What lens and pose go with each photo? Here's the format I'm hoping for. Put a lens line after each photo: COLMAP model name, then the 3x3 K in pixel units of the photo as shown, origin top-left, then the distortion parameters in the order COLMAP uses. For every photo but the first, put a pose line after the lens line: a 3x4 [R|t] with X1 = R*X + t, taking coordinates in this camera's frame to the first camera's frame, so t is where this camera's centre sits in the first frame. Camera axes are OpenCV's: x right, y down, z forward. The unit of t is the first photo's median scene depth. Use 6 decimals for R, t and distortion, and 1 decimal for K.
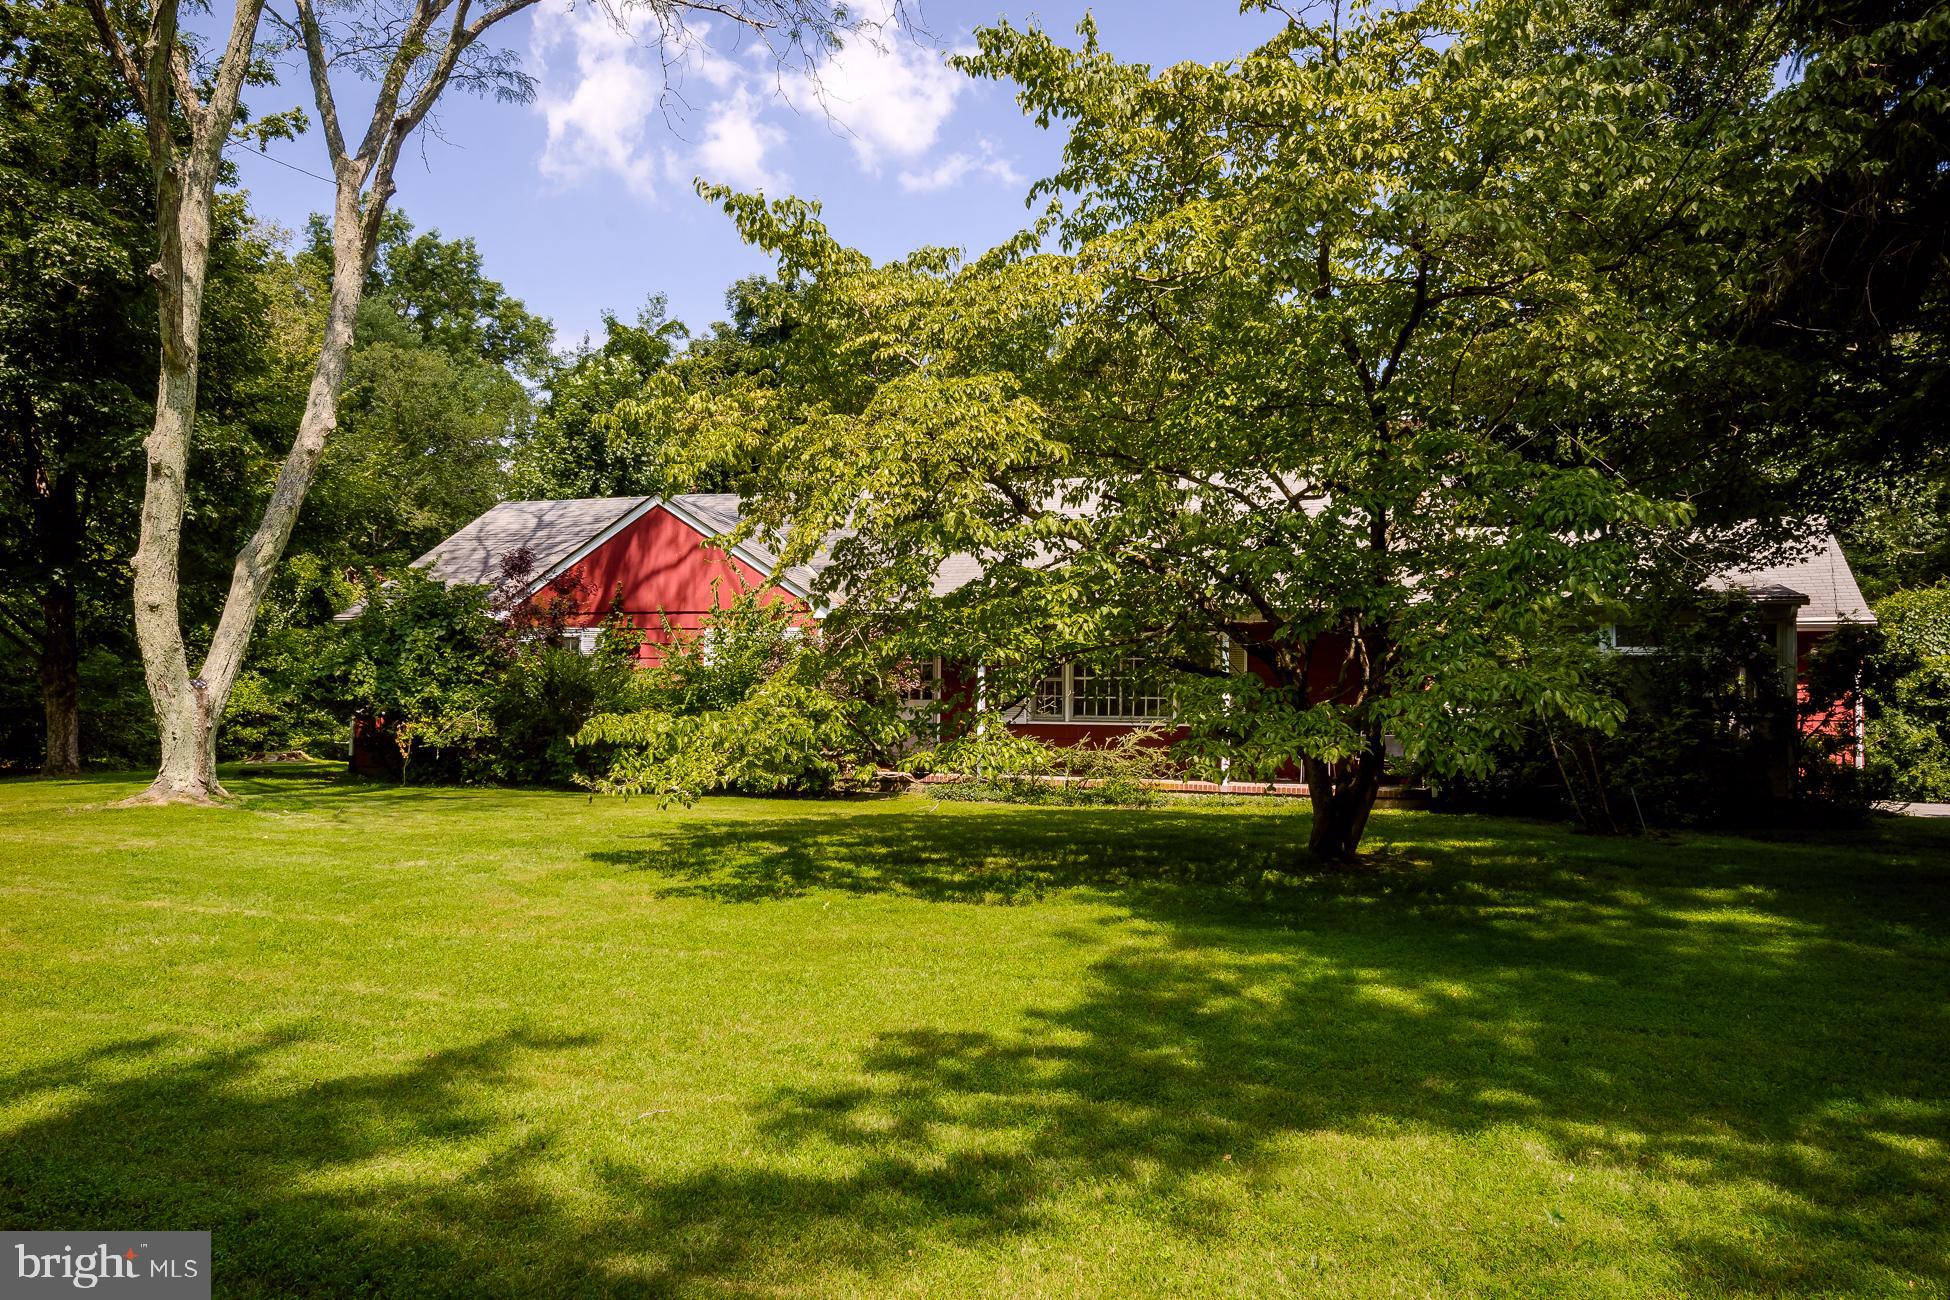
lens RADIAL K [[1386.3, 0, 977.0], [0, 1386.3, 657.7], [0, 0, 1]] dist [0.009403, 0.005159]
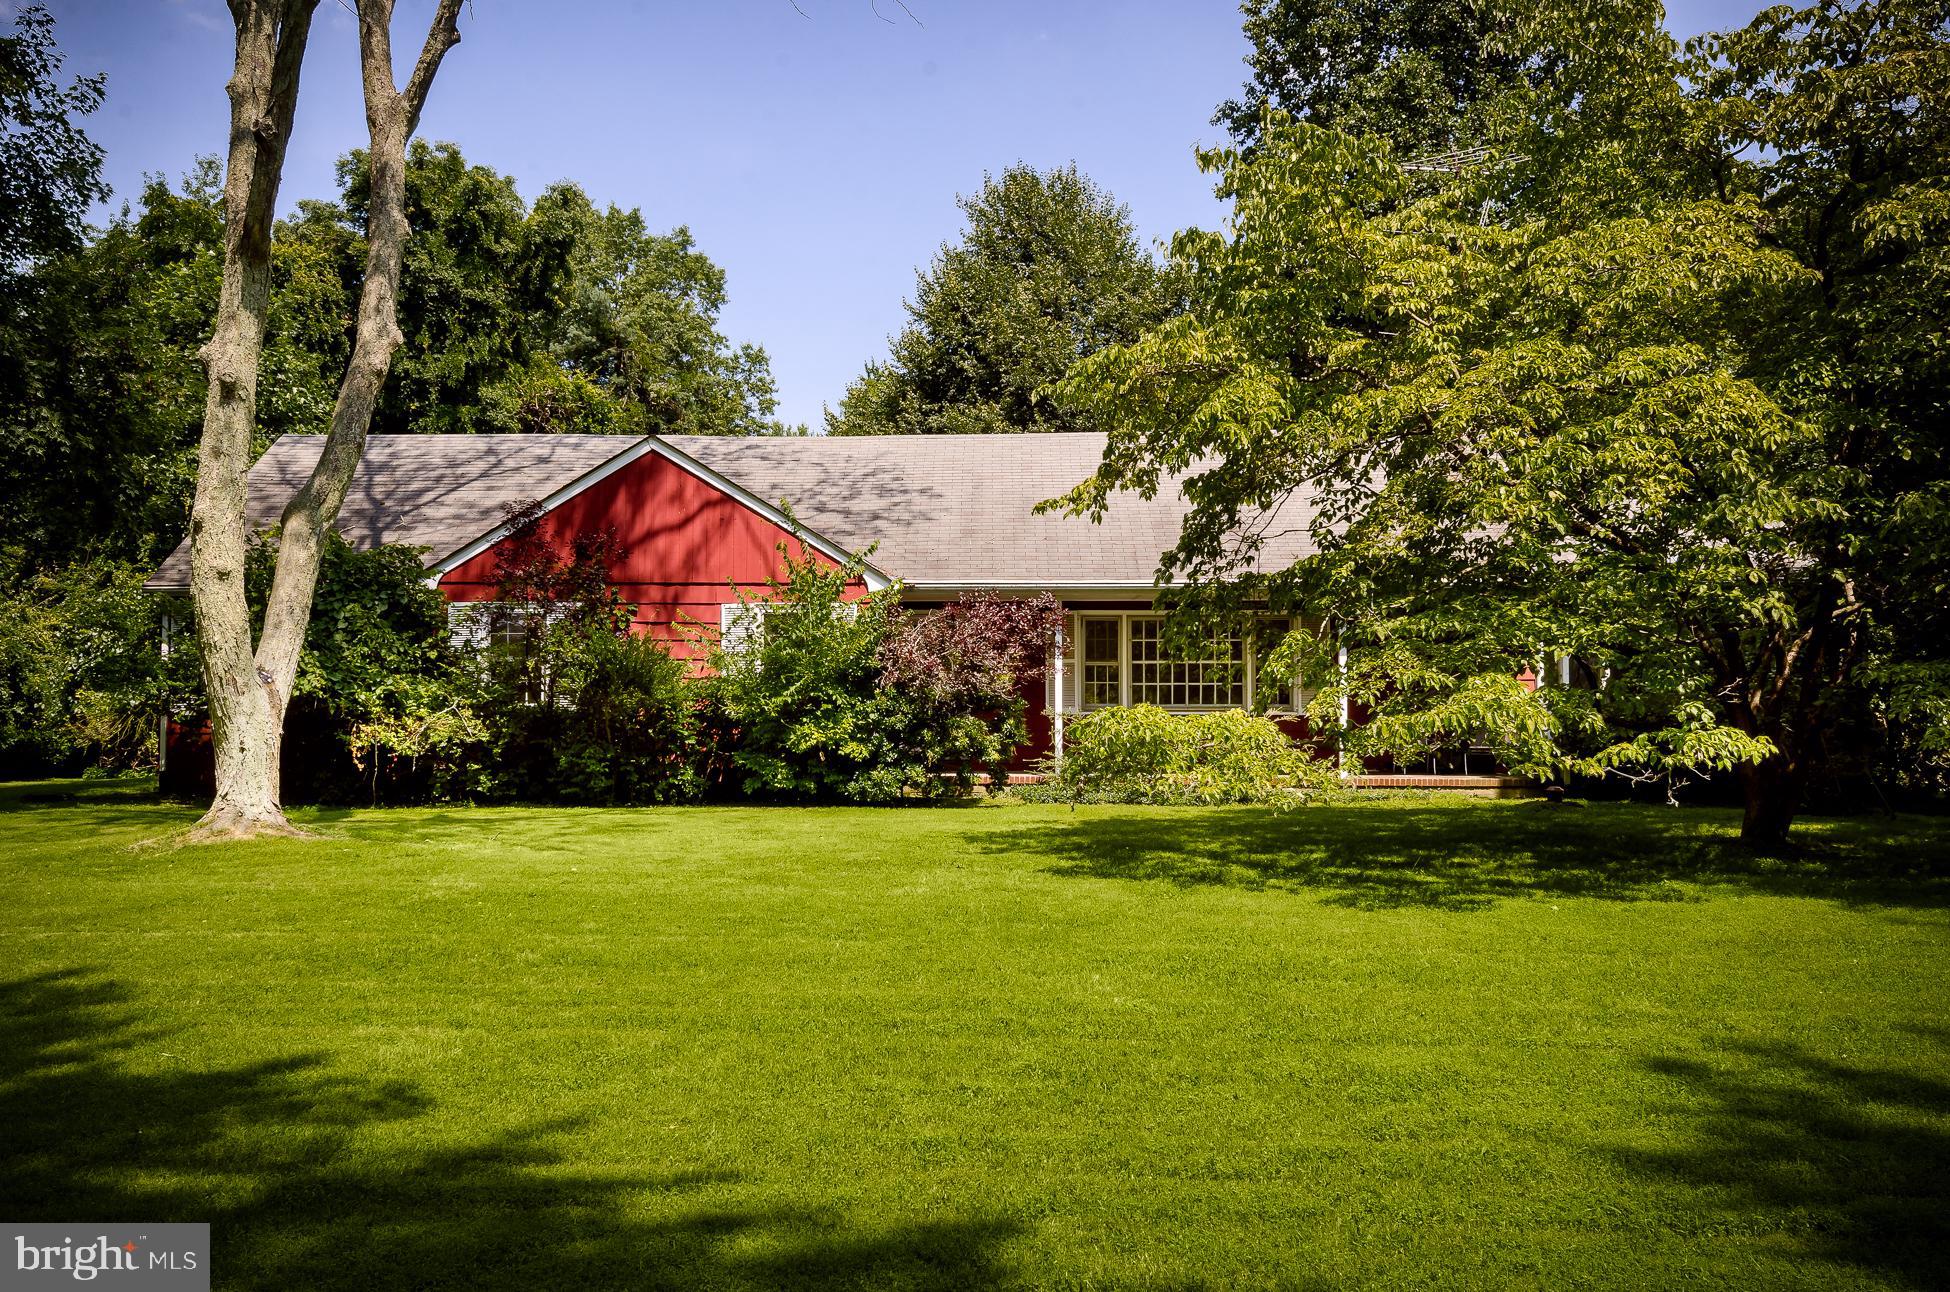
lens RADIAL K [[1670.7, 0, 975.6], [0, 1670.7, 642.9], [0, 0, 1]] dist [-0.004750, -0.008739]
pose [[0.949018, -0.001322, 0.315220, -0.365203], [0.000006, 0.999991, 0.004176, -0.002263], [-0.315222, -0.003961, 0.949010, 0.017656]]
